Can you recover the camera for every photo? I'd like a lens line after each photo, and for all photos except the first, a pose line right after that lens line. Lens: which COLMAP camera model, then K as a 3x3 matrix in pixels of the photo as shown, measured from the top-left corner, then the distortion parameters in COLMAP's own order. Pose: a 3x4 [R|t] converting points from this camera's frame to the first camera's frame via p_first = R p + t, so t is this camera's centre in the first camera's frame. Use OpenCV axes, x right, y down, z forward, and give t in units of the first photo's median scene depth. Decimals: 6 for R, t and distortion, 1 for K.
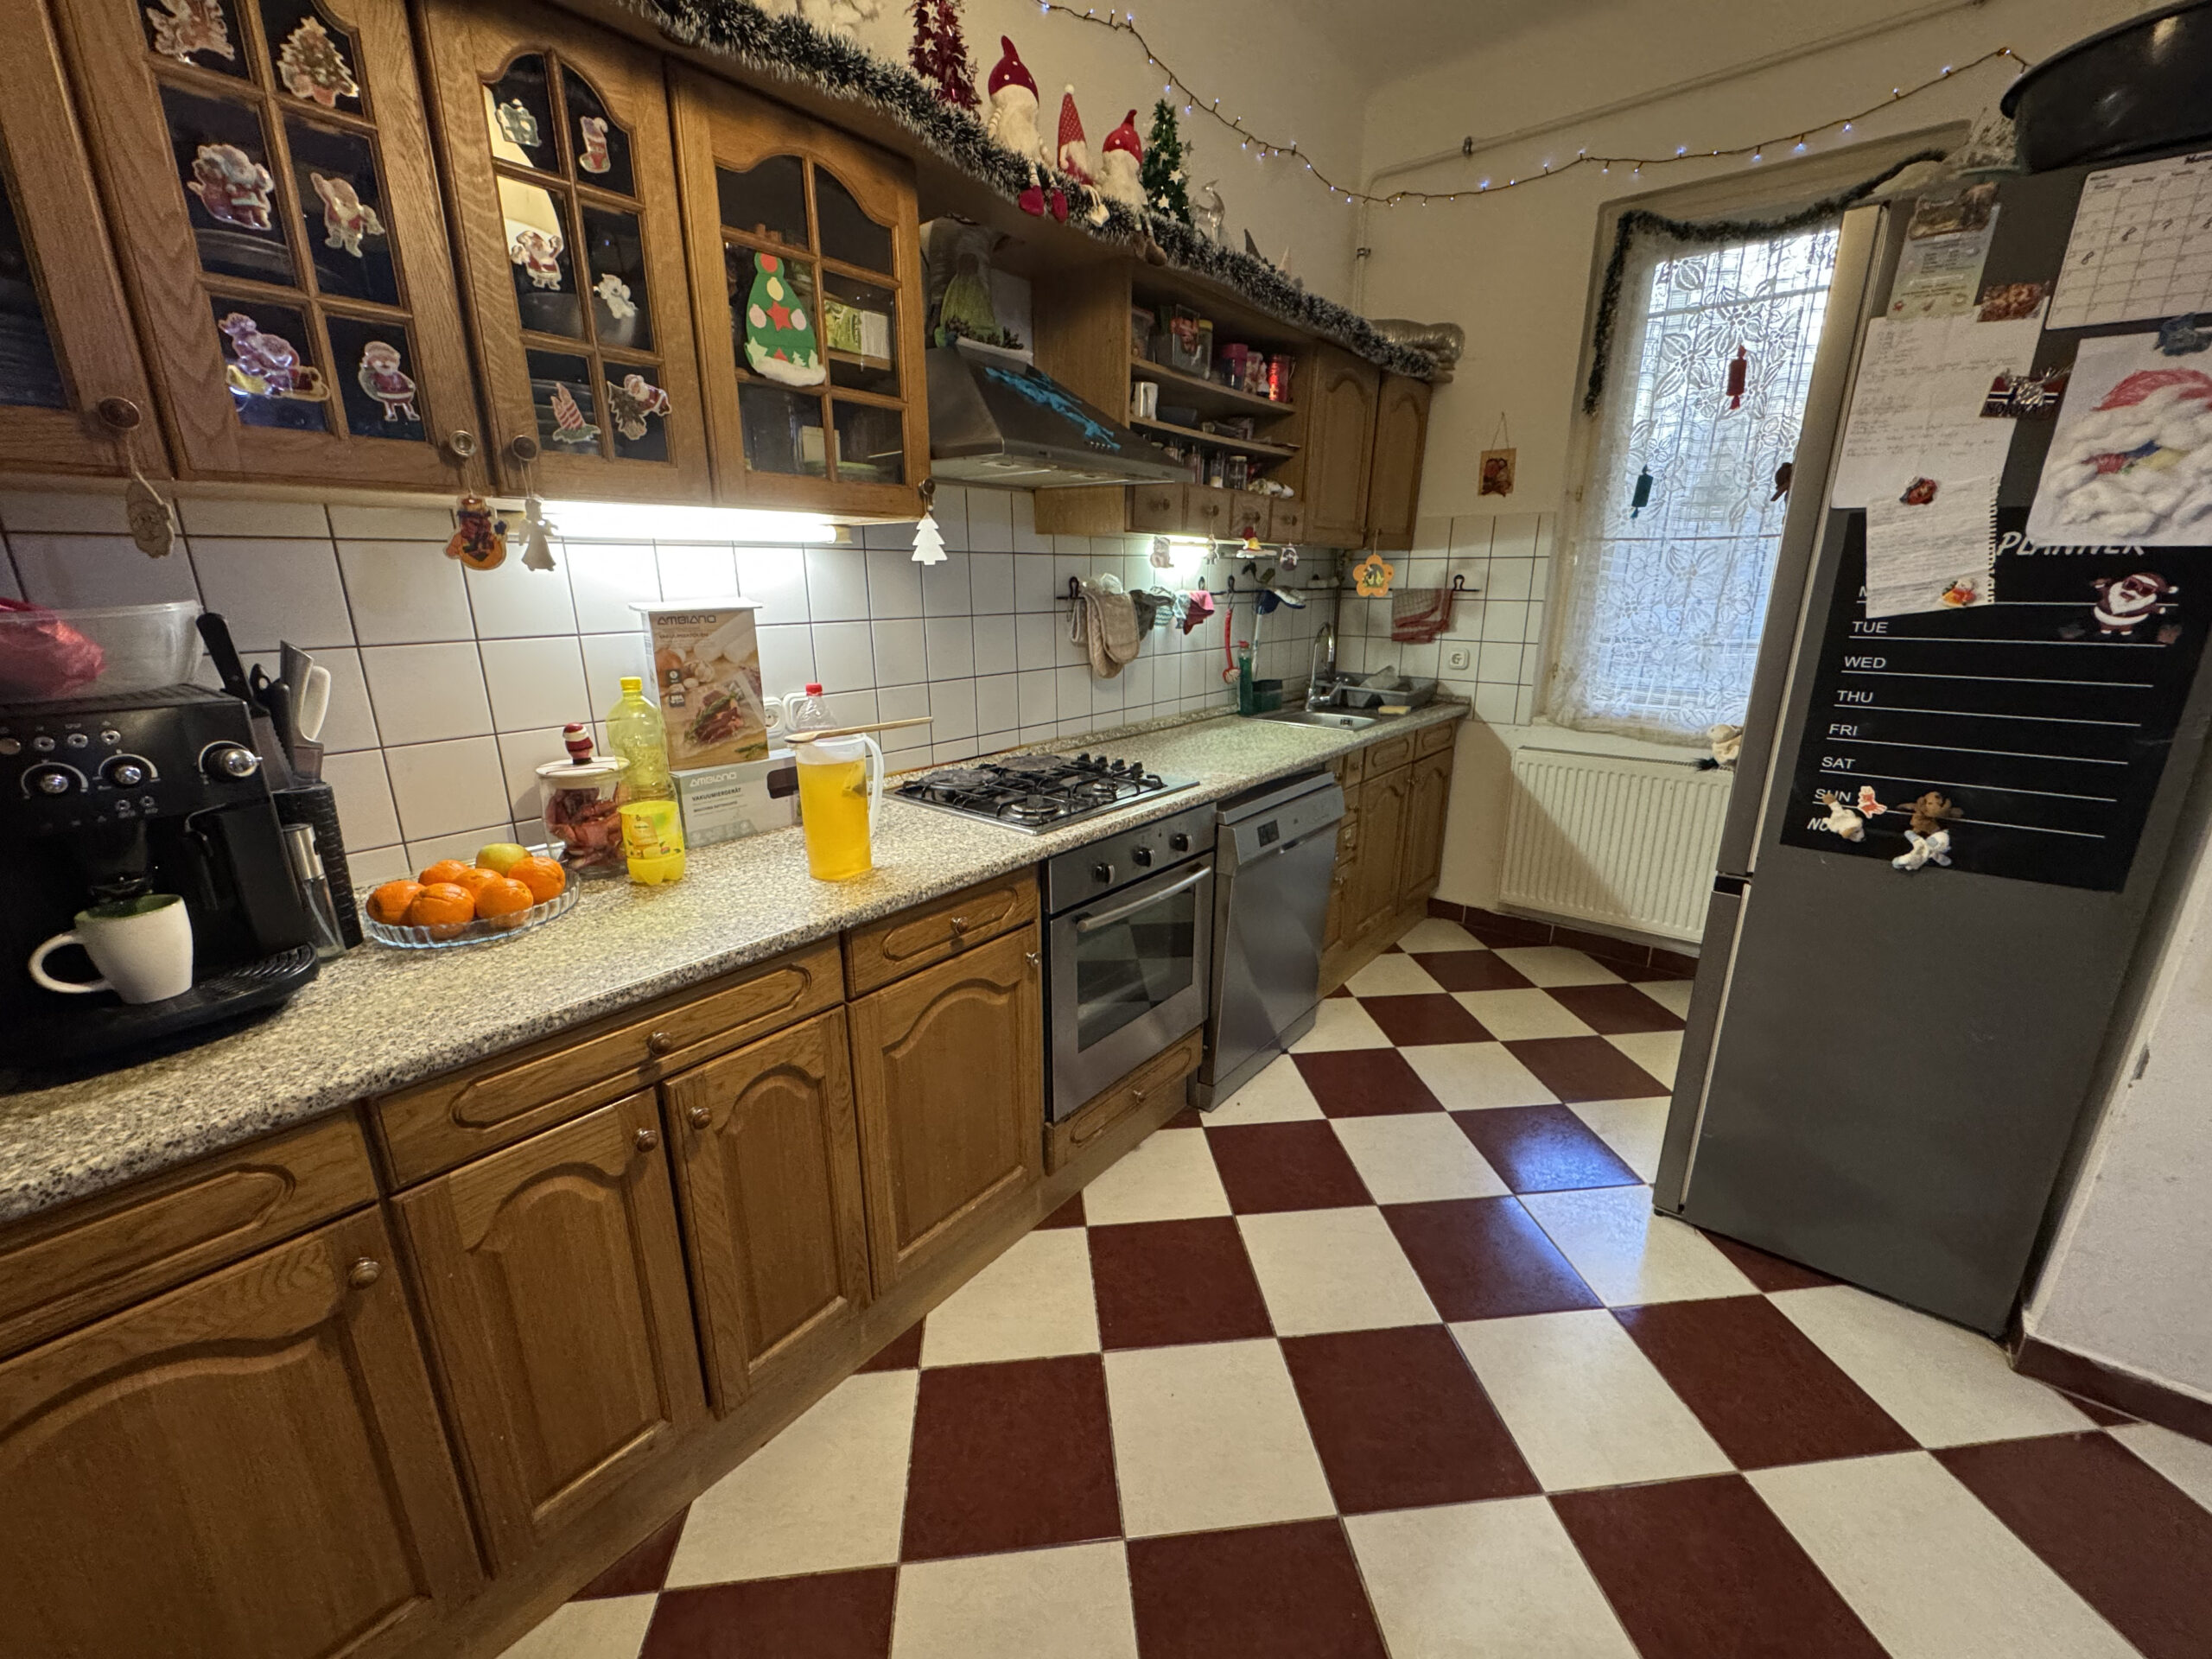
lens RADIAL K [[885.6, 0, 1102.0], [0, 885.6, 827.9], [0, 0, 1]] dist [-0.003341, 0.000550]
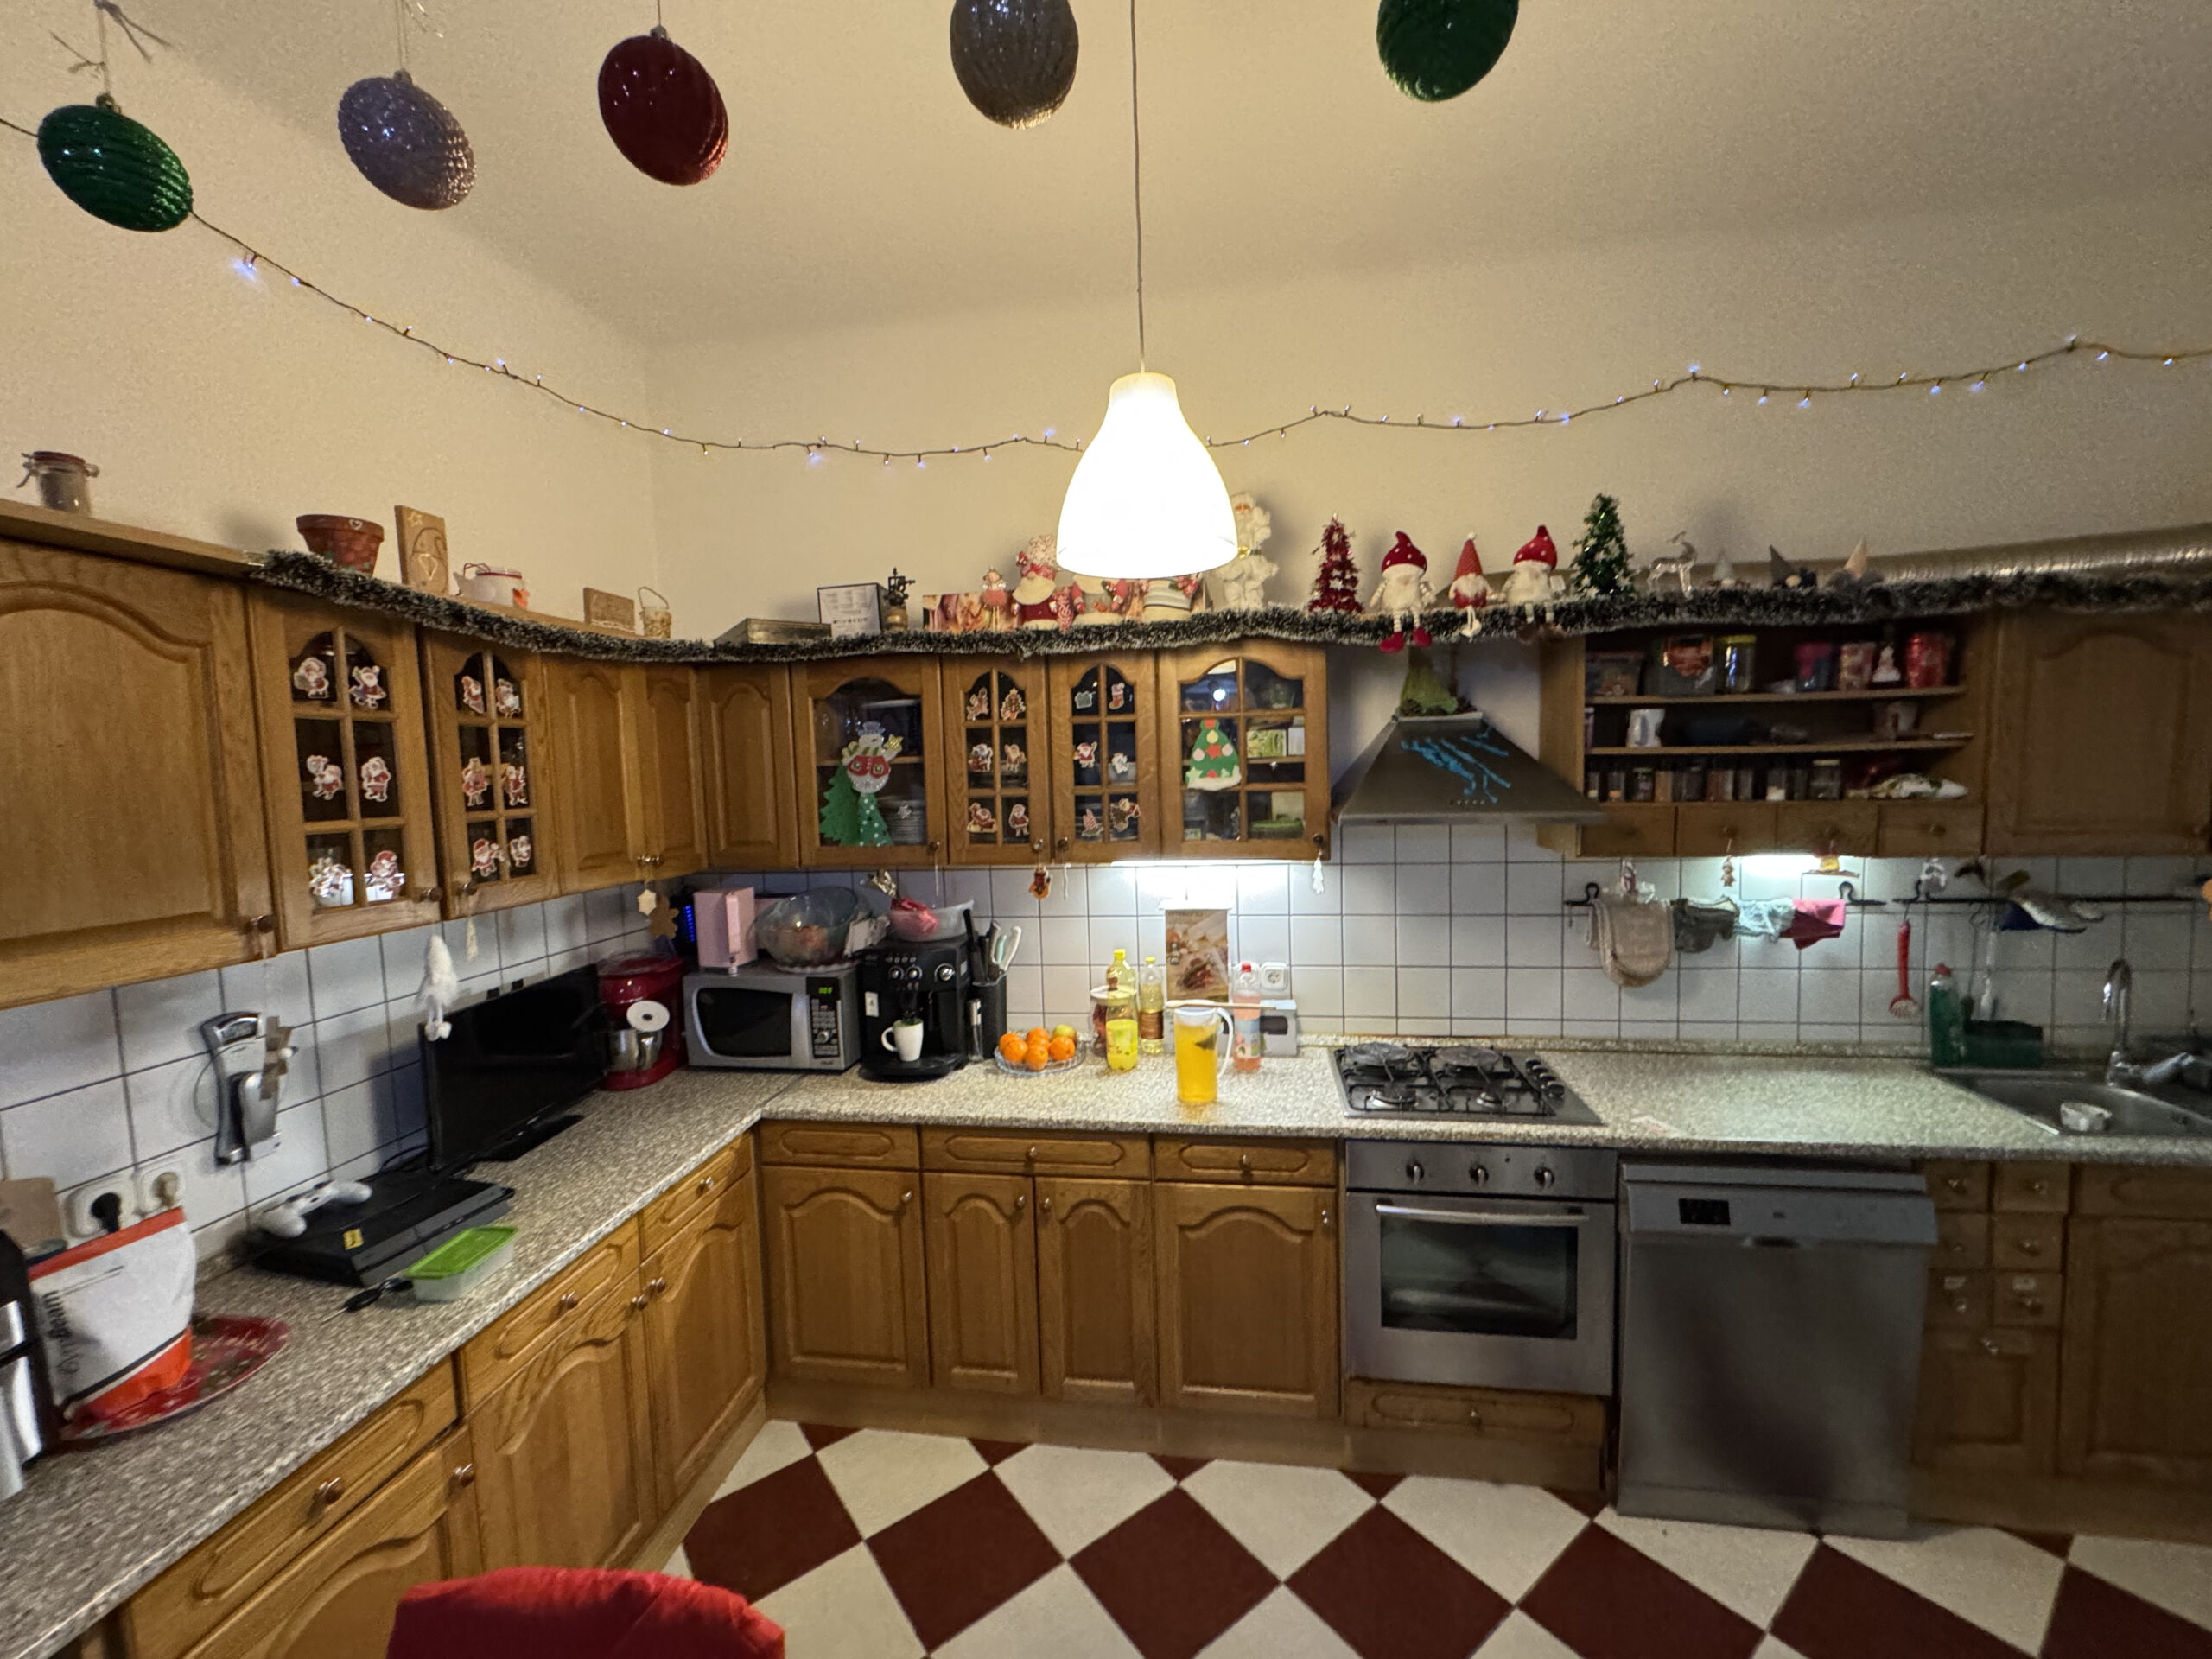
lens RADIAL K [[885.6, 0, 1102.0], [0, 885.6, 827.9], [0, 0, 1]] dist [-0.003341, 0.000550]
pose [[0.513442, 0.048866, -0.856732, 0.867893], [-0.209195, 0.975384, -0.069738, -0.250499], [0.832235, 0.215031, 0.511026, 0.003959]]
